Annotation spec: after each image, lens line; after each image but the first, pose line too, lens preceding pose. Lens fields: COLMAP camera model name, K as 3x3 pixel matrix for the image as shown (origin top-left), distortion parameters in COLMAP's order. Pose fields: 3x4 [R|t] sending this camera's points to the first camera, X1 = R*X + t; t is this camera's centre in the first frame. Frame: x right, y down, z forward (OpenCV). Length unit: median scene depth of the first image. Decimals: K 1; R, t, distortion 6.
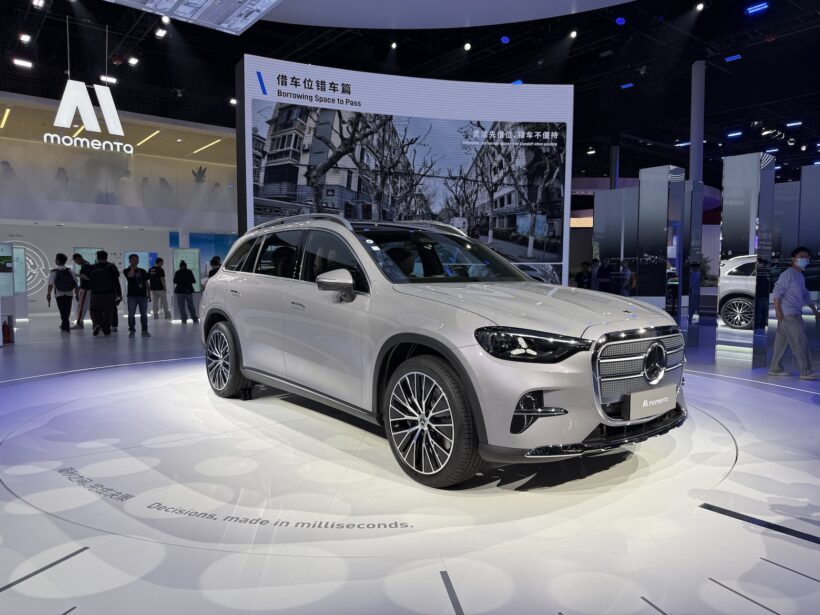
lens RADIAL K [[576.5, 0, 410.0], [0, 576.5, 307.5], [0, 0, 1]] dist [0.009695, 0.003872]
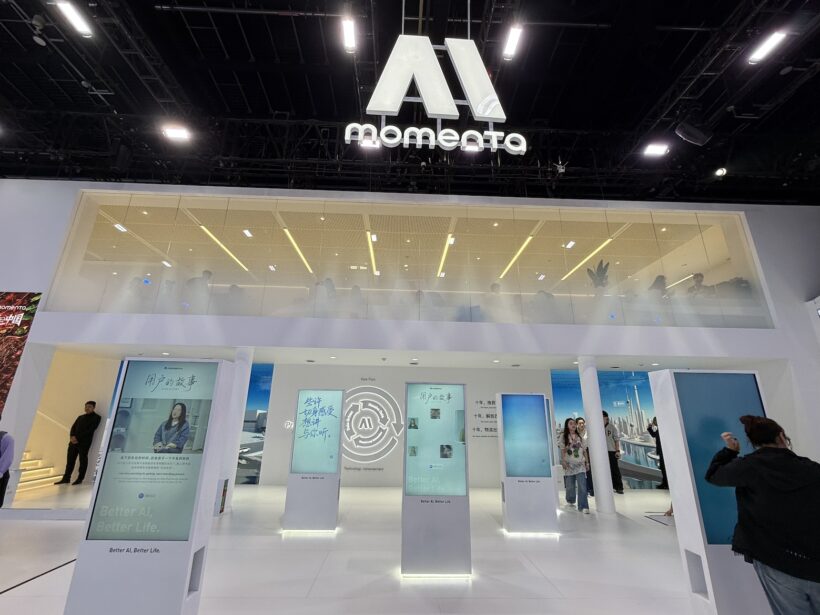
lens RADIAL K [[358.0, 0, 410.0], [0, 358.0, 307.5], [0, 0, 1]] dist [0.000318, 0.000021]
pose [[0.800569, -0.161358, -0.577107, -0.424492], [-0.051082, 0.941183, -0.334014, -0.070210], [0.597059, 0.296881, 0.745240, 0.808448]]
